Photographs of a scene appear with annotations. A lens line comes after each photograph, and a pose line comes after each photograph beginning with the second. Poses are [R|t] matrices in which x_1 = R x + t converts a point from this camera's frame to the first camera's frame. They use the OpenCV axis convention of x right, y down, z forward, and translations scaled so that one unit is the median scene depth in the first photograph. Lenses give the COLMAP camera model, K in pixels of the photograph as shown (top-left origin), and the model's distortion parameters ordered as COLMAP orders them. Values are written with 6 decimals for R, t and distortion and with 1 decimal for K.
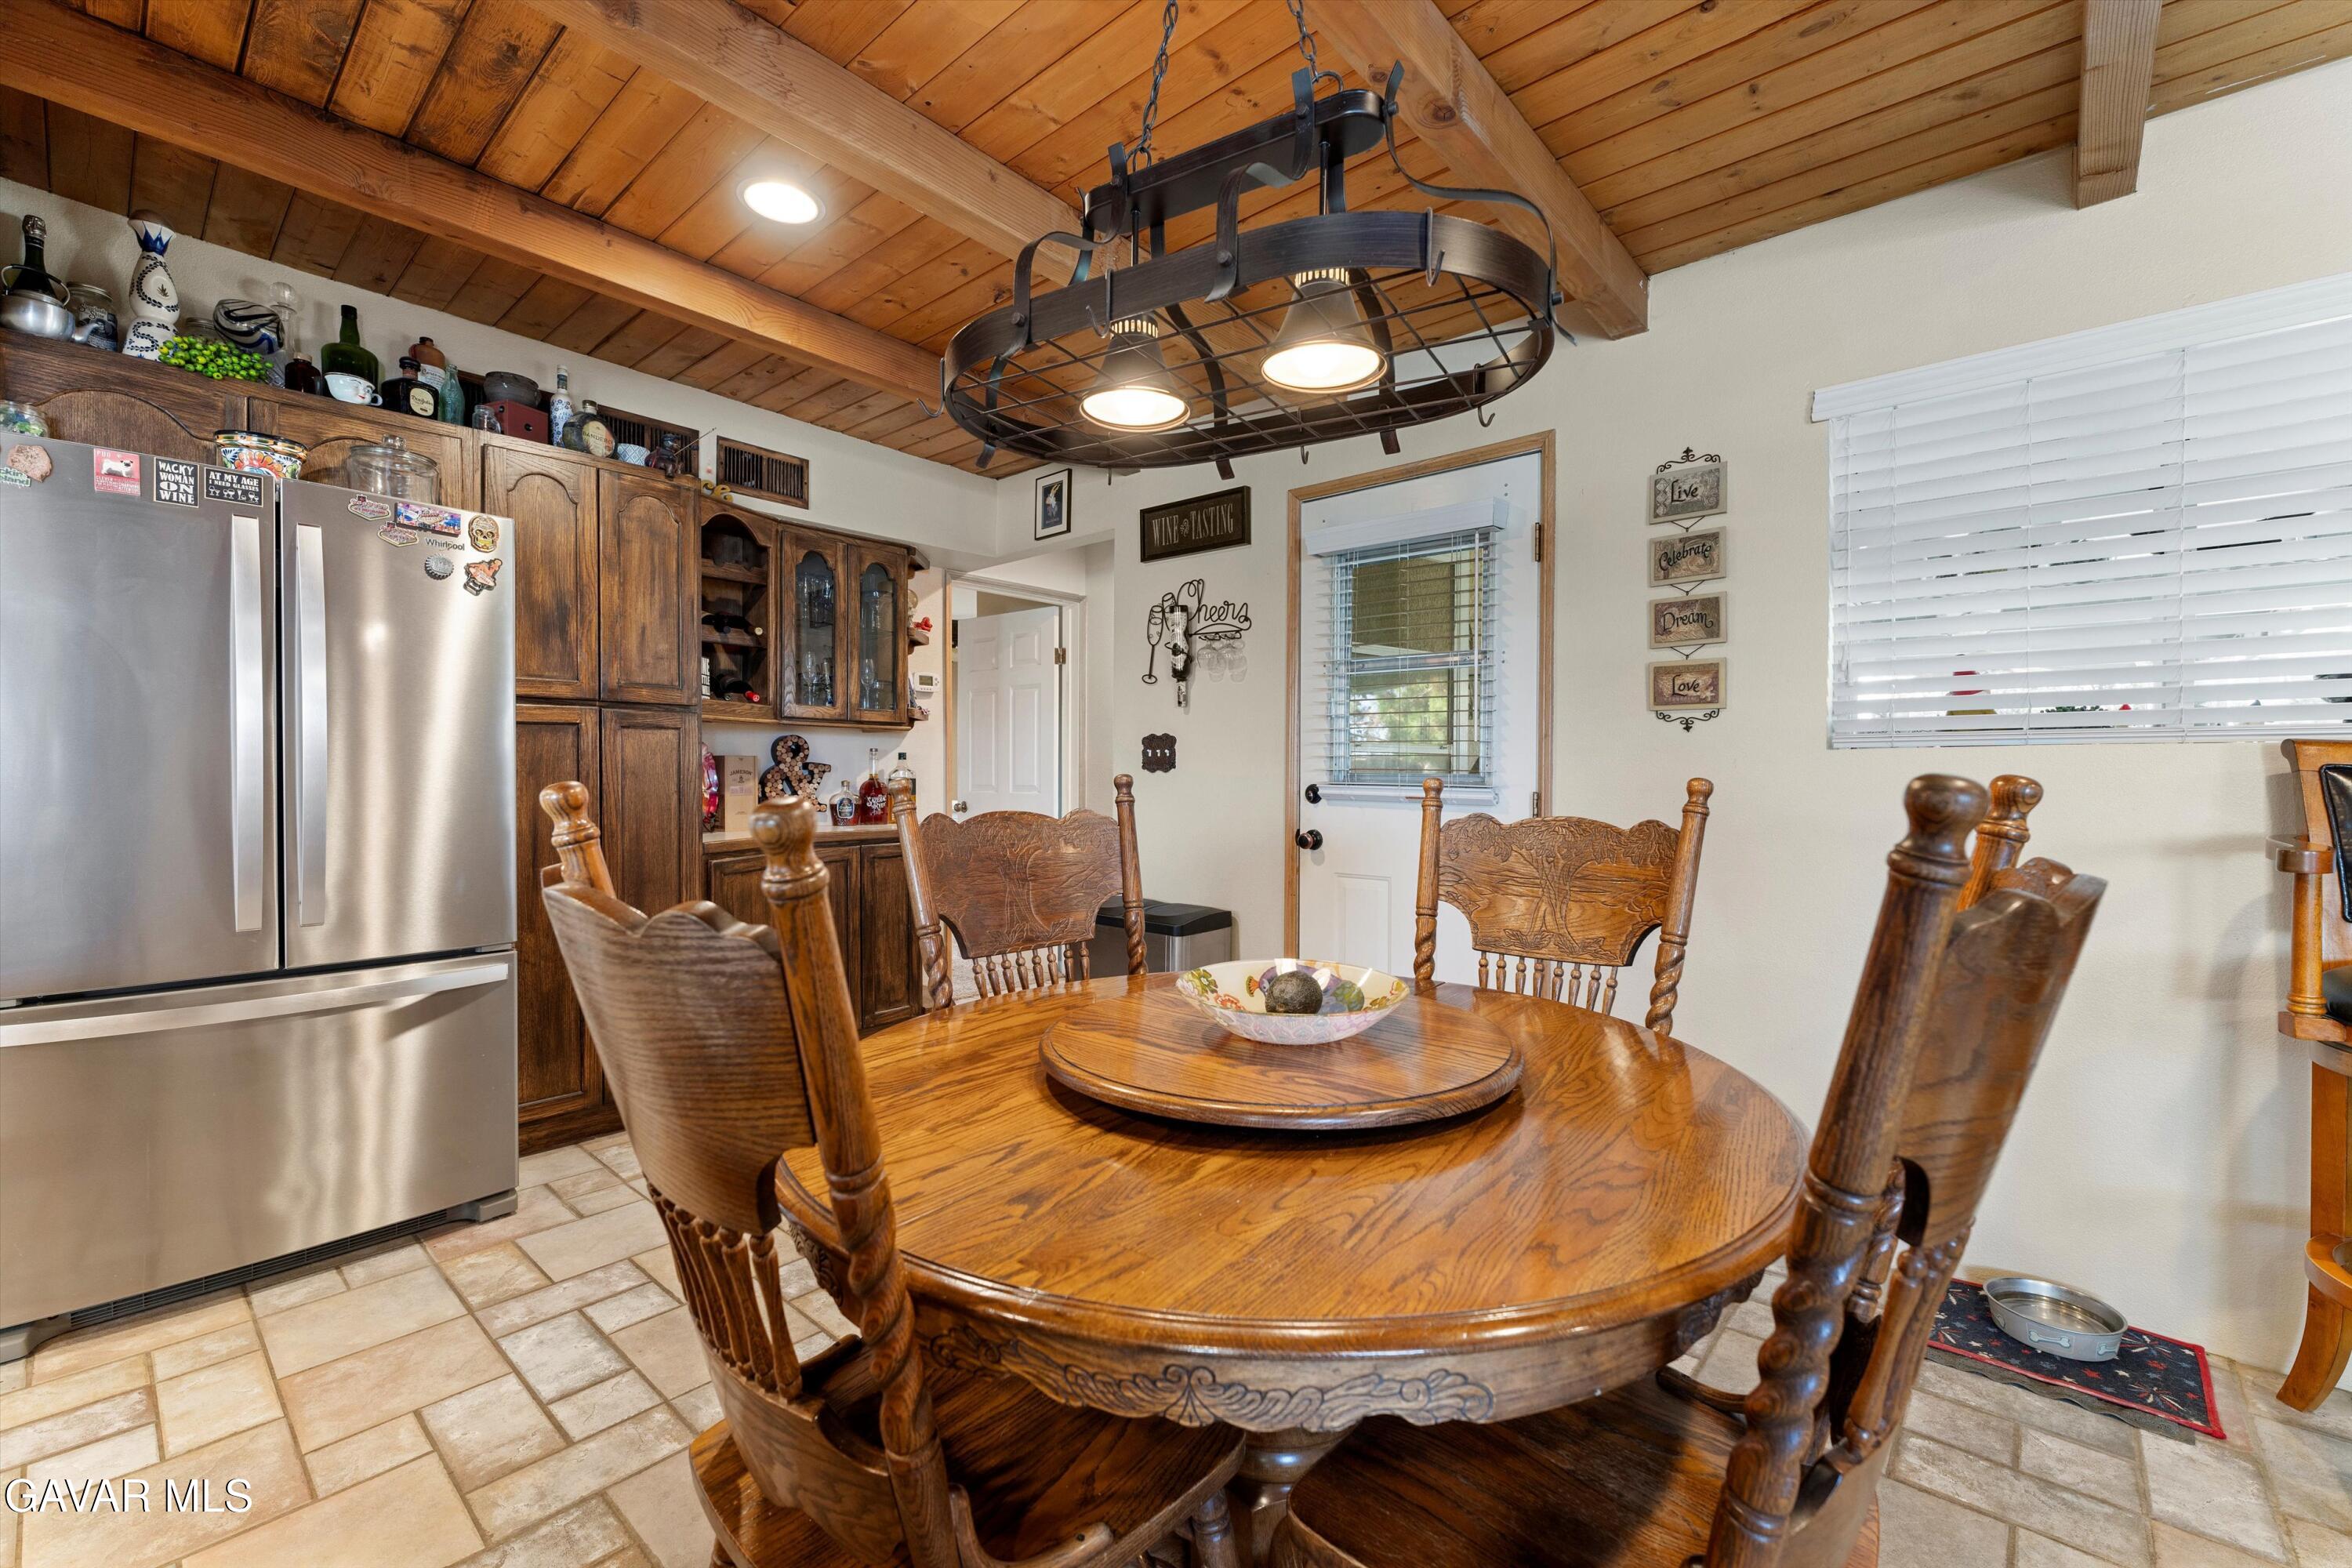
lens RADIAL K [[969.6, 0, 1181.2], [0, 969.6, 787.5], [0, 0, 1]] dist [0.002167, 0.000364]
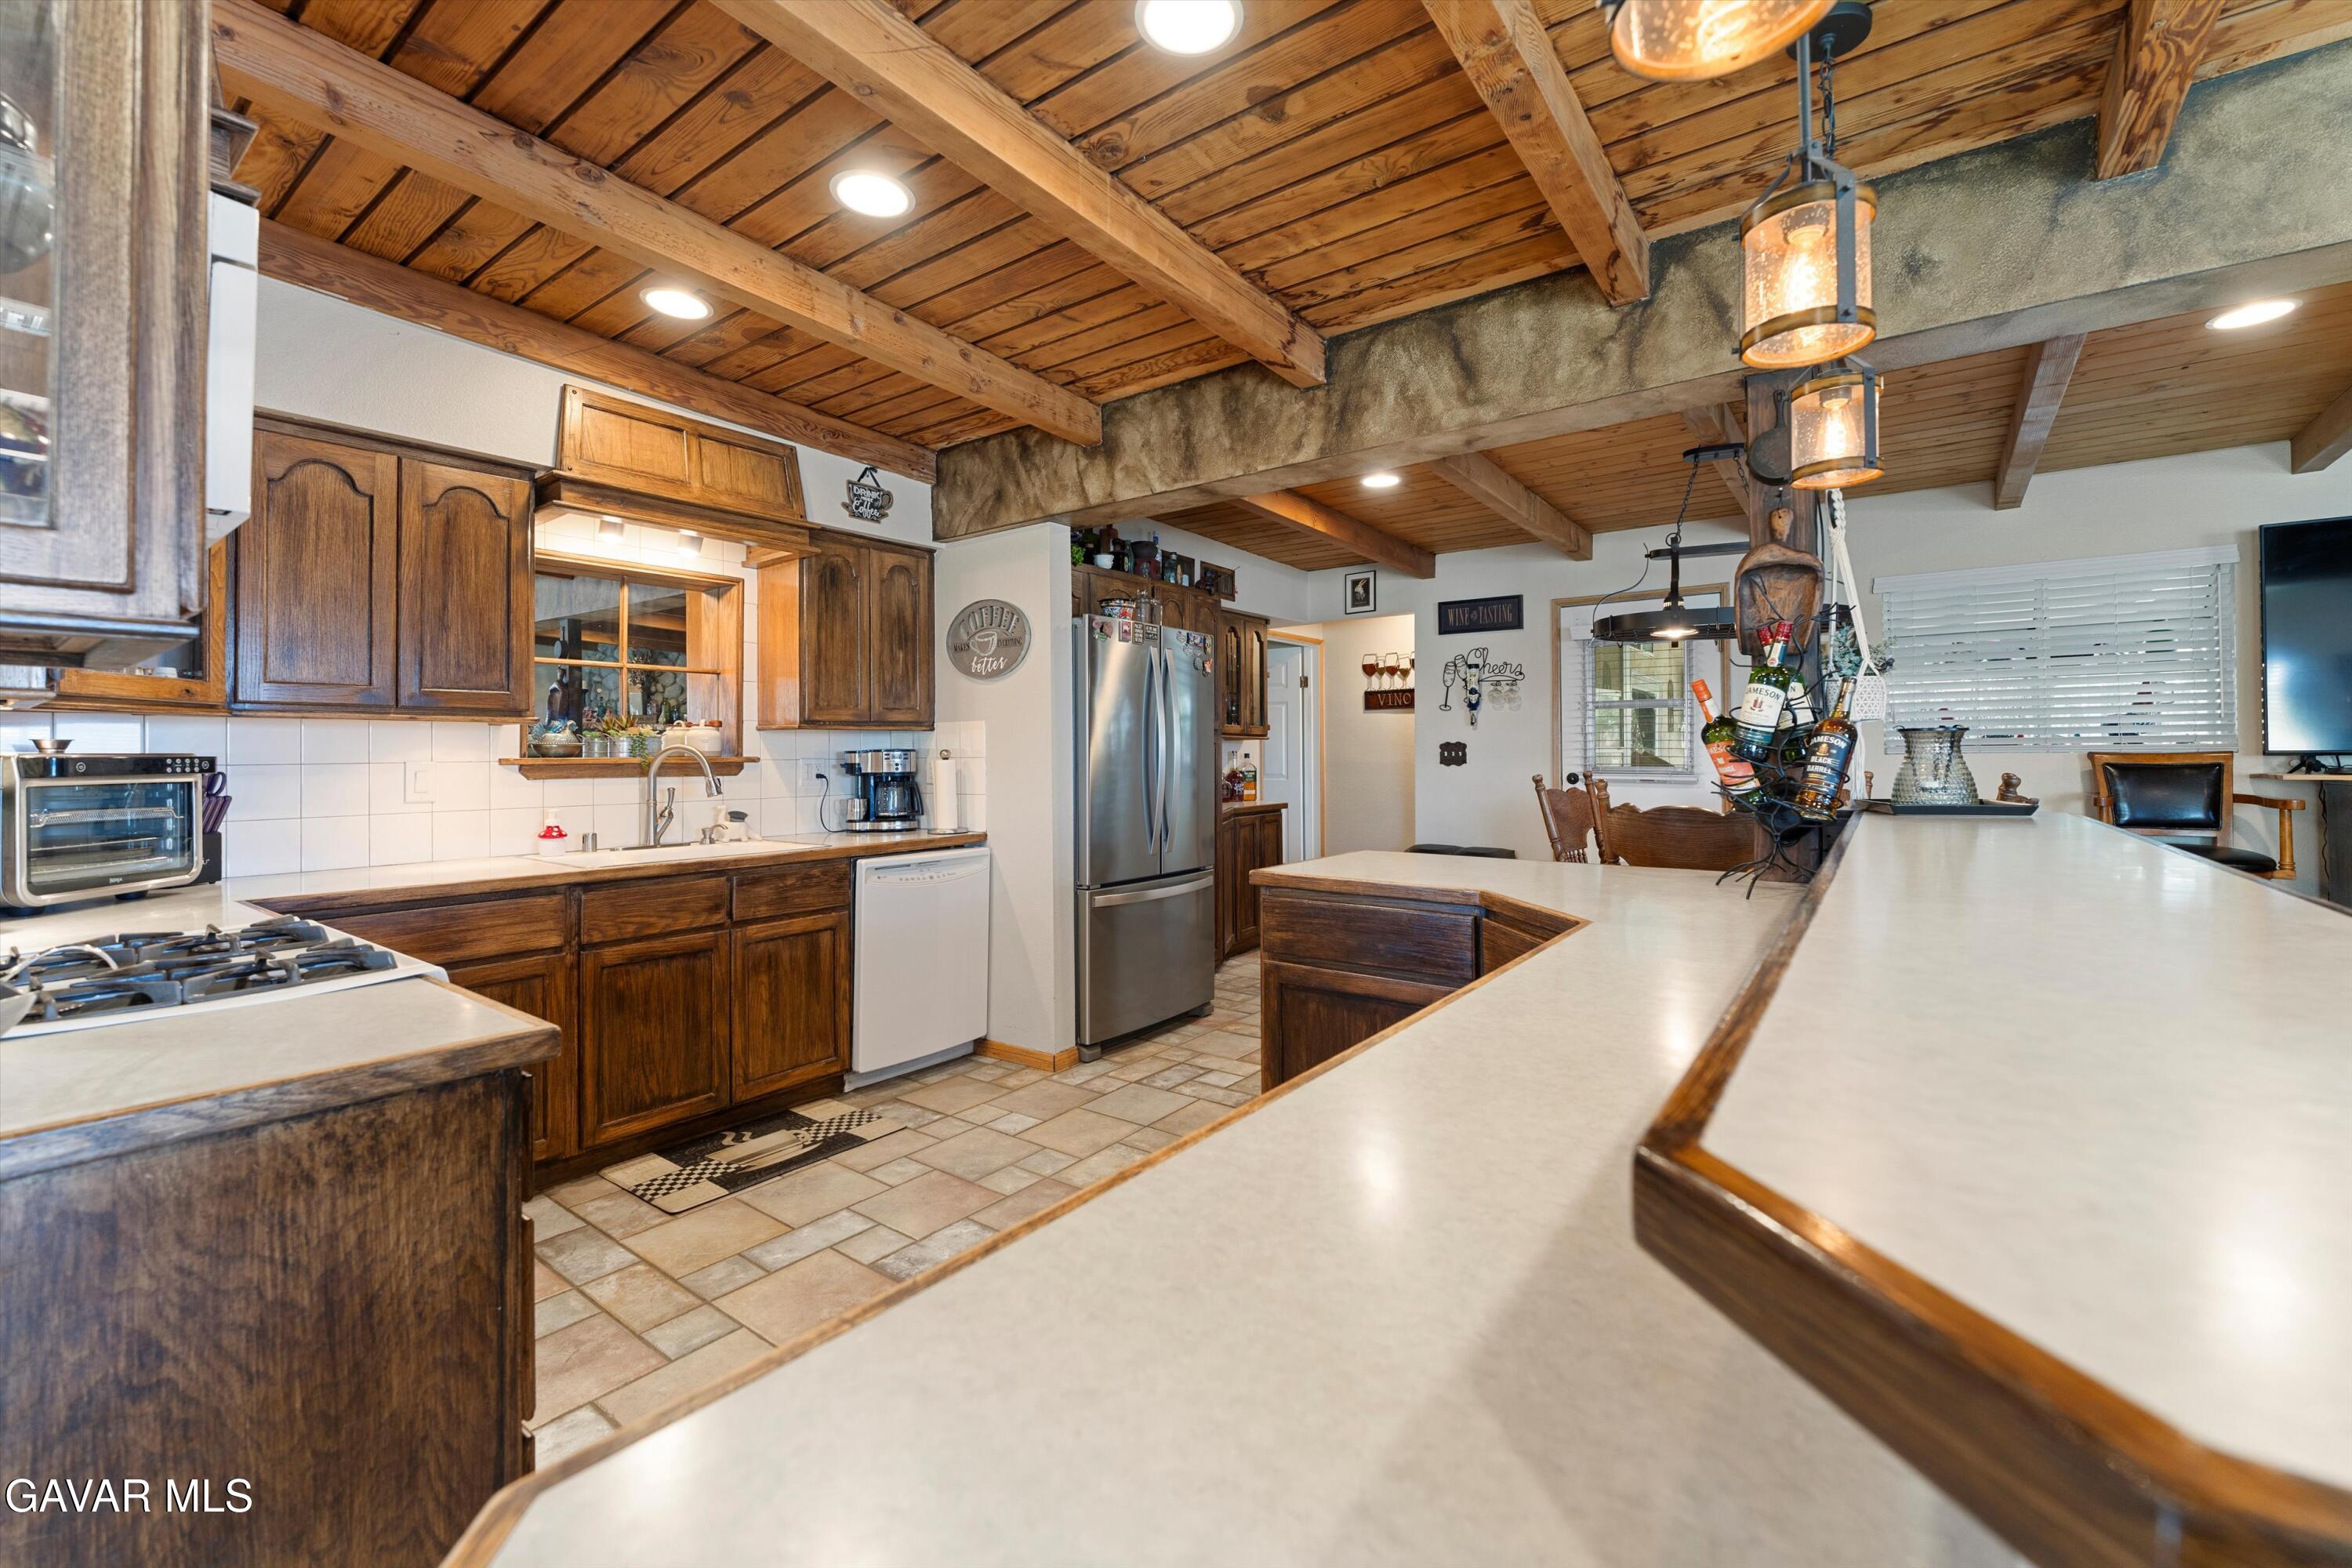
lens RADIAL K [[969.6, 0, 1170.2], [0, 969.6, 765.7], [0, 0, 1]] dist [0.002167, 0.000364]
pose [[0.996195, -0.009874, 0.086593, -0.676825], [0.009983, 0.999950, -0.000828, -0.020454], [-0.086580, 0.001689, 0.996243, -0.607053]]
